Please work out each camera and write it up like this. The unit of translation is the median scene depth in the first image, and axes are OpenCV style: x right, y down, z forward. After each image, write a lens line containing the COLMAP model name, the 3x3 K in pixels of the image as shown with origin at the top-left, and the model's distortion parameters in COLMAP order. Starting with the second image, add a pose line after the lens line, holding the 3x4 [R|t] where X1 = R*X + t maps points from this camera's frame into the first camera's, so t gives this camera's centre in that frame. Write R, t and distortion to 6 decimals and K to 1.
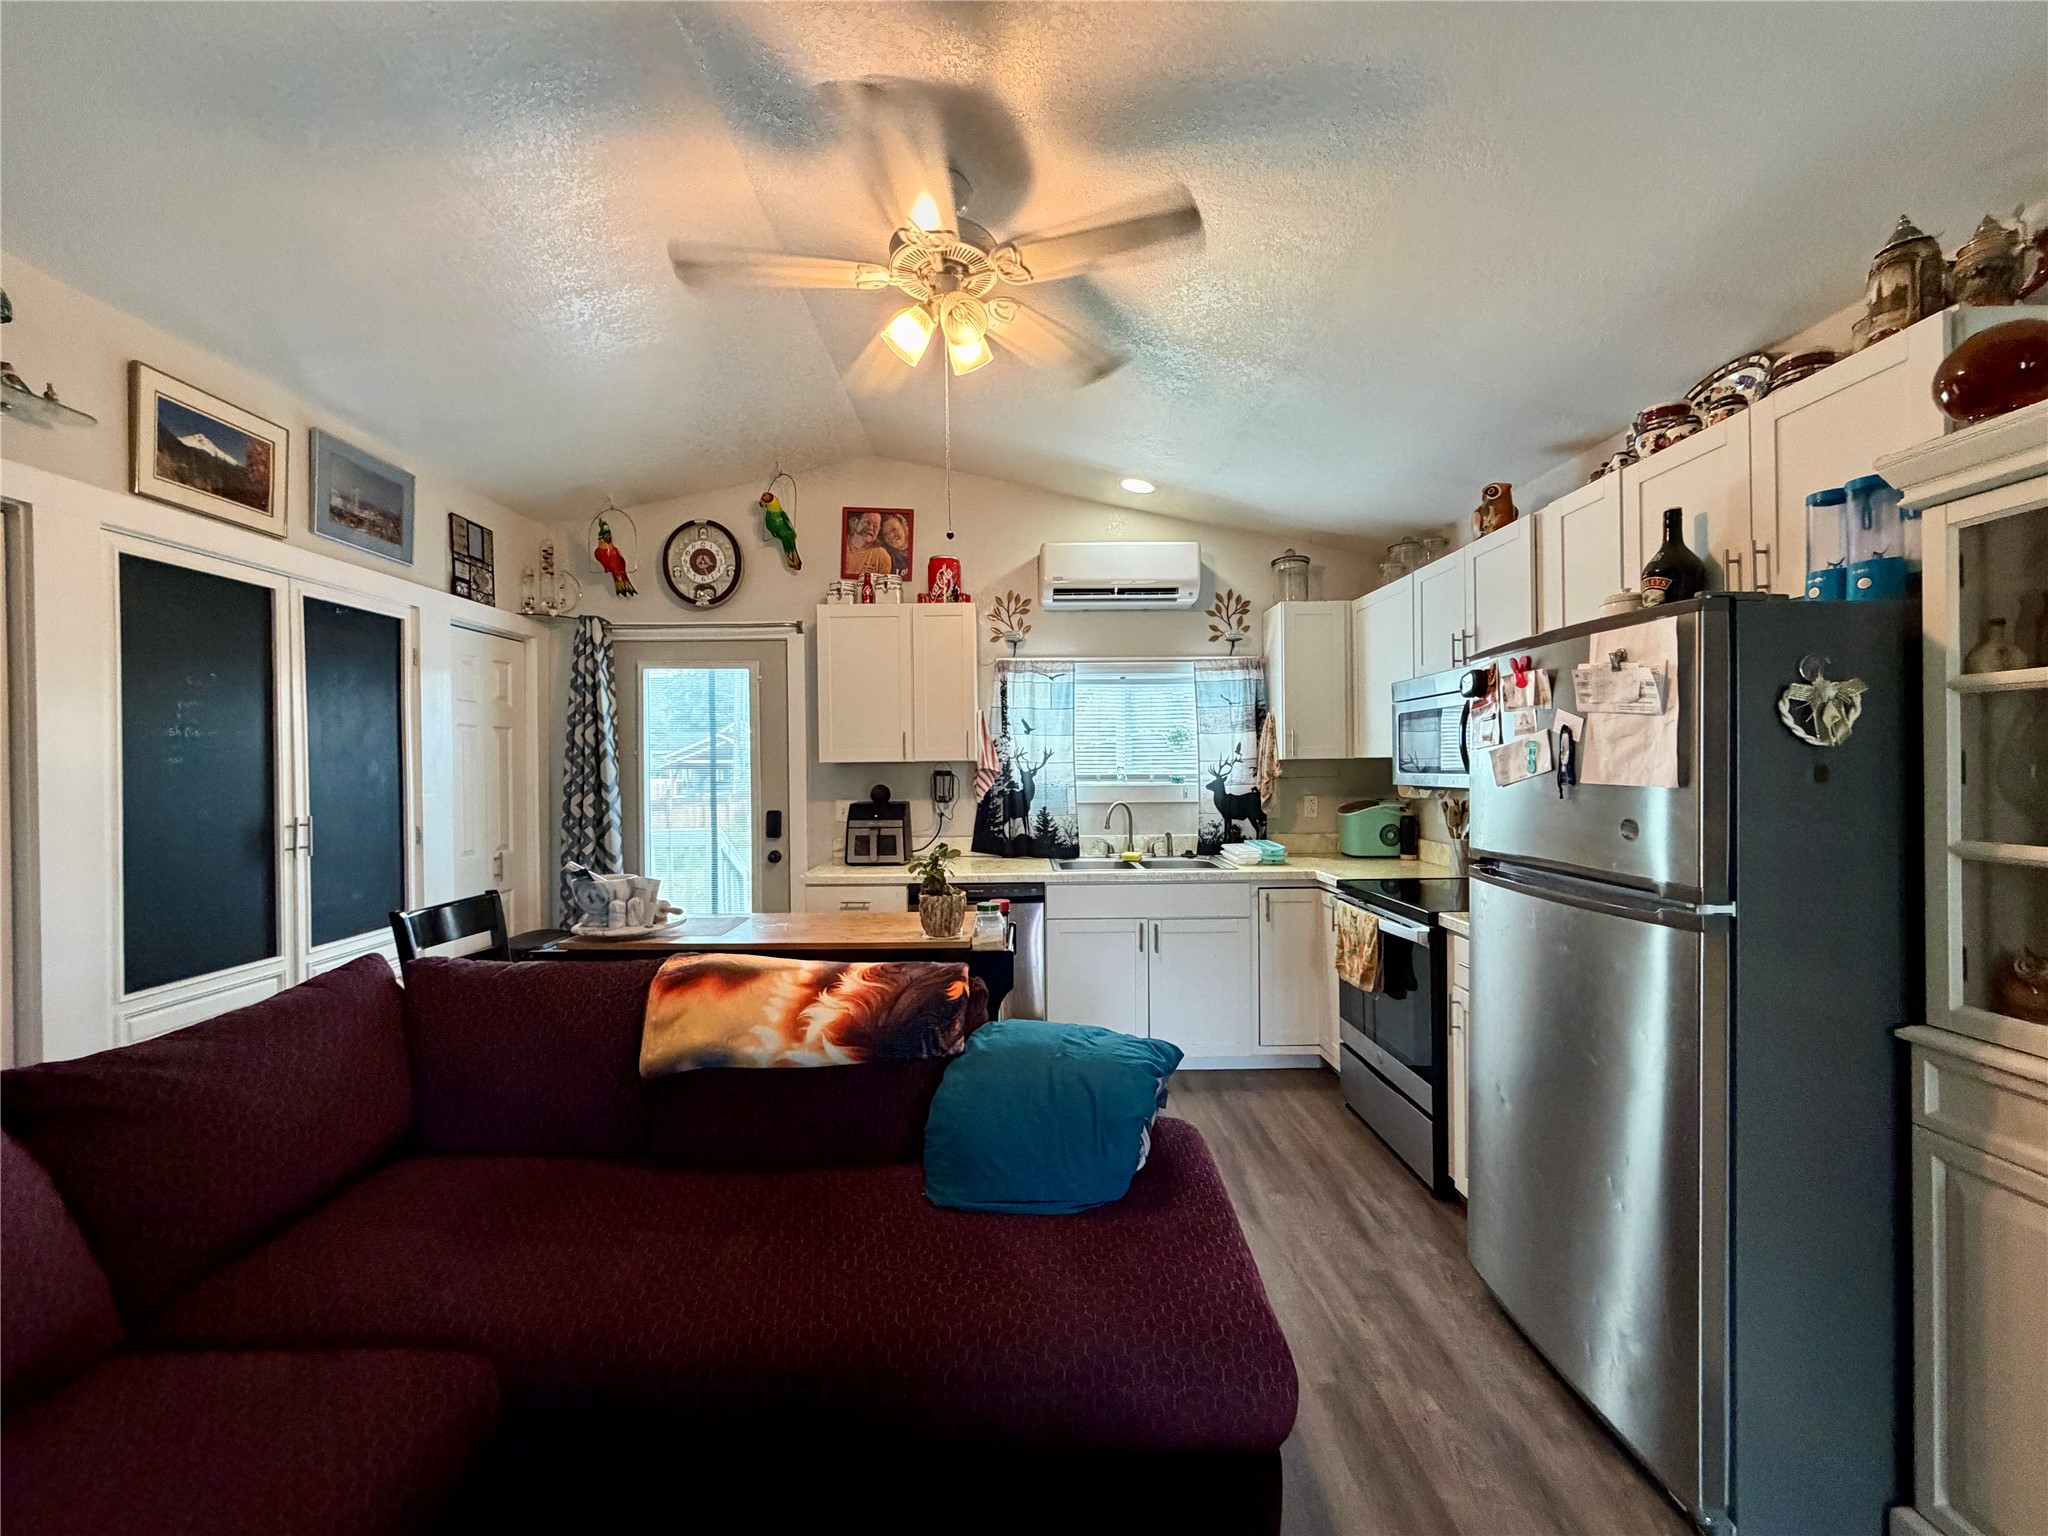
lens RADIAL K [[815.8, 0, 1025.4], [0, 815.8, 769.8], [0, 0, 1]] dist [-0.002142, -0.000243]
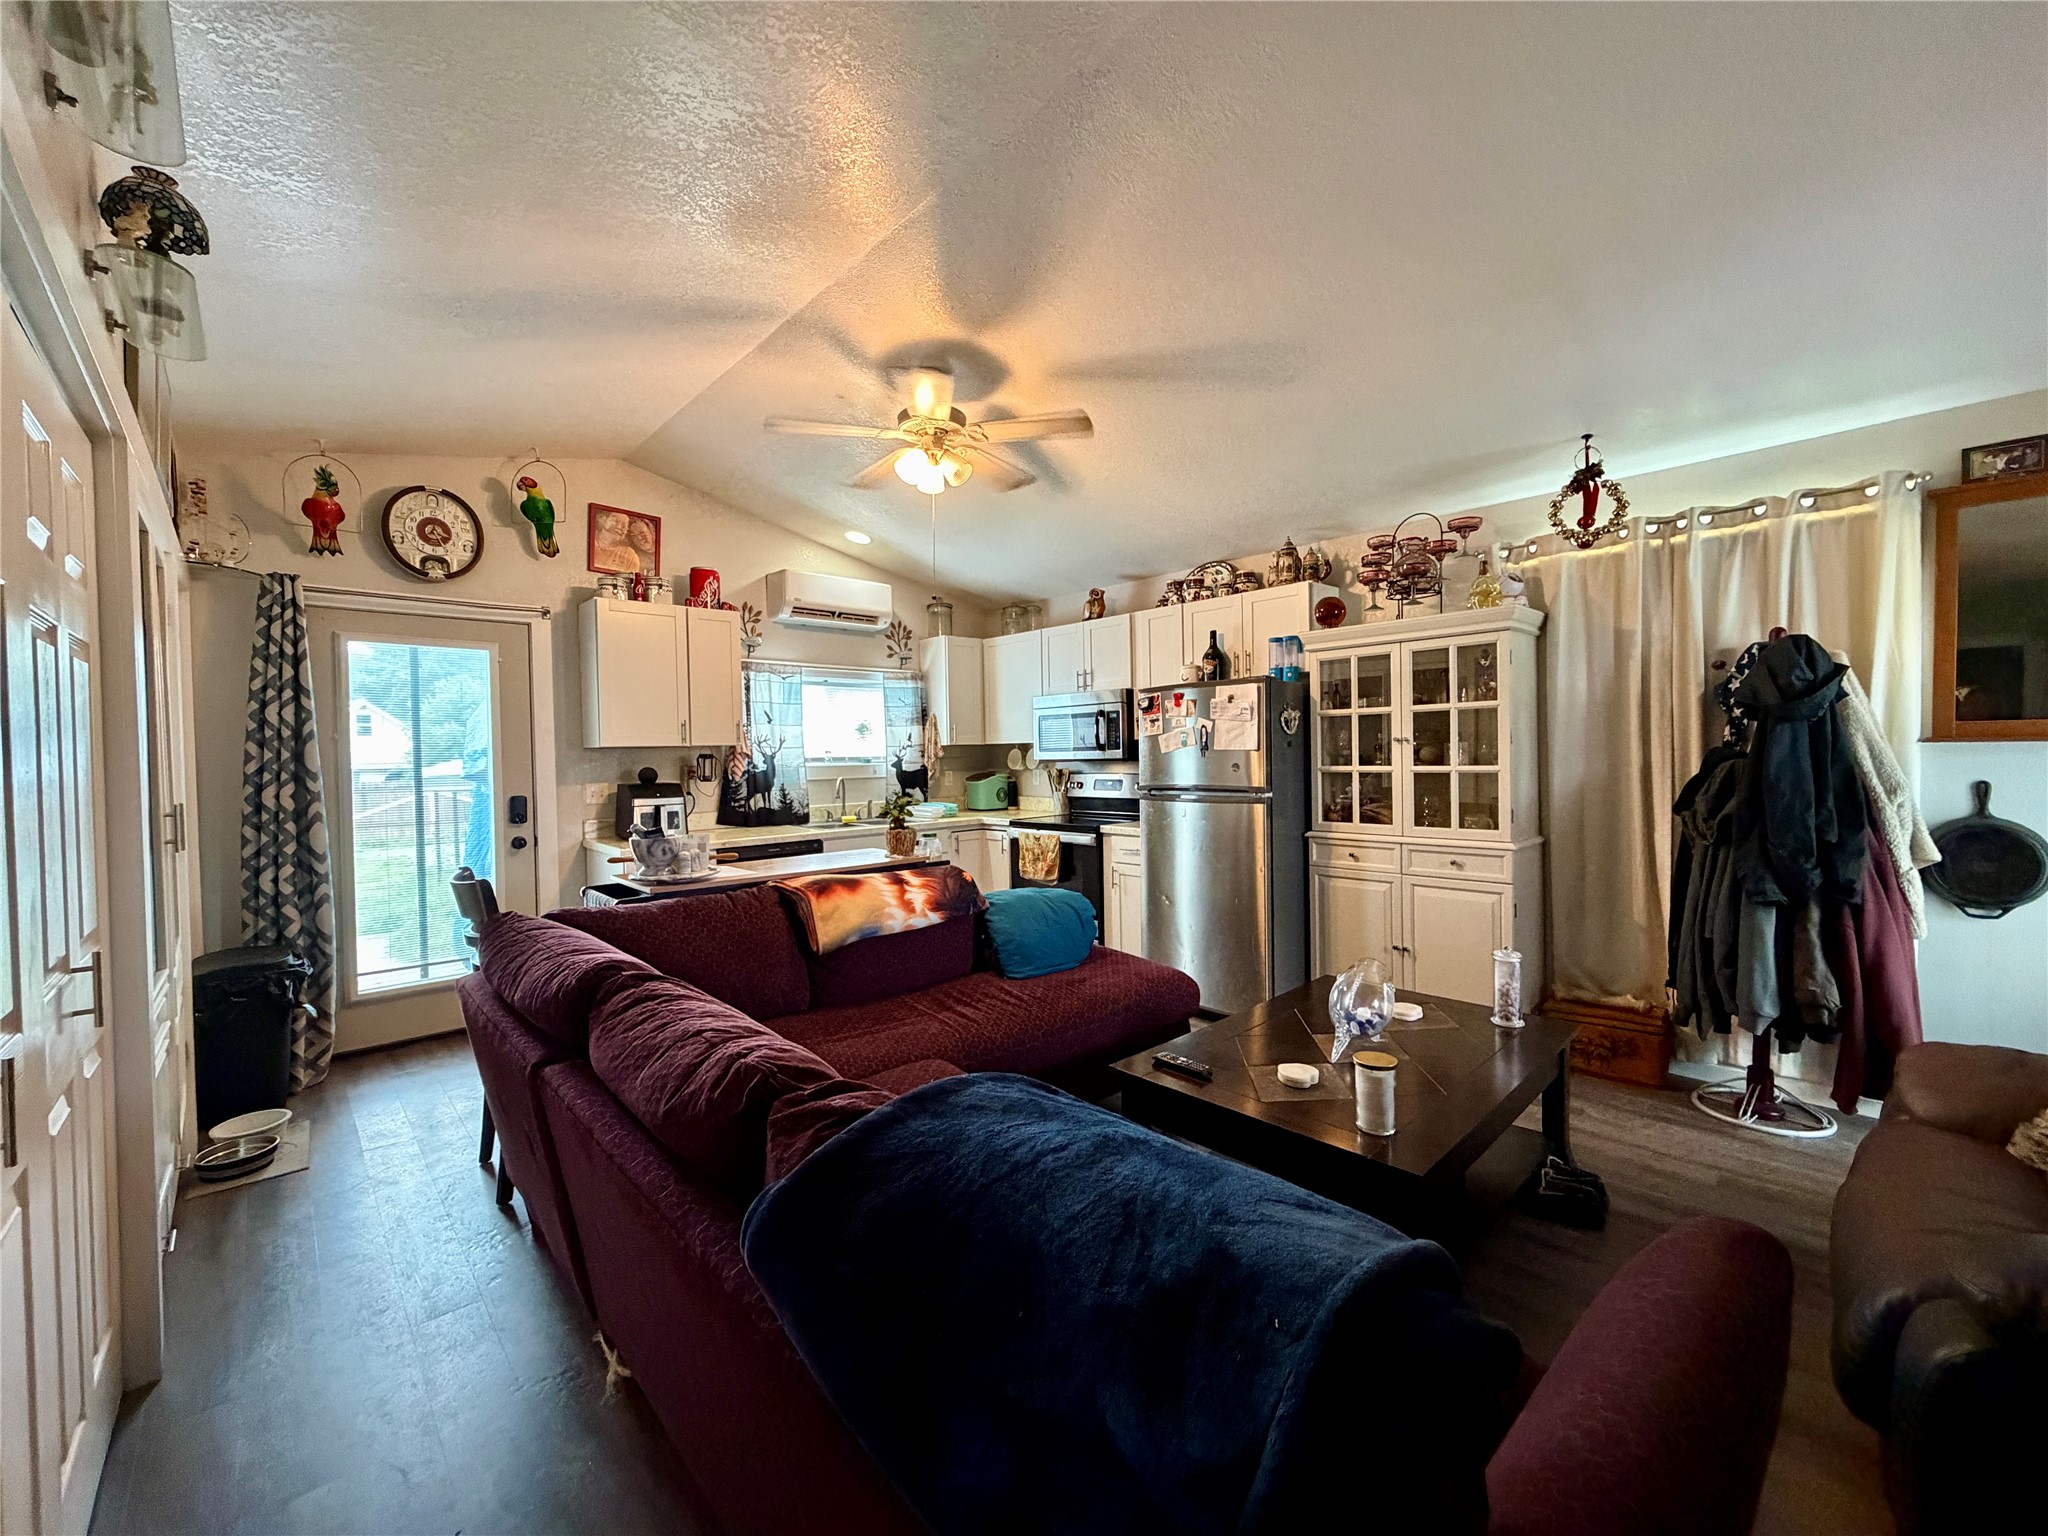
lens RADIAL K [[815.8, 0, 1028.6], [0, 815.8, 767.9], [0, 0, 1]] dist [-0.002142, -0.000243]
pose [[0.728530, -0.015914, 0.684829, -0.552130], [0.014593, 0.999864, 0.007710, 0.018131], [-0.684858, 0.004376, 0.728663, -0.146397]]
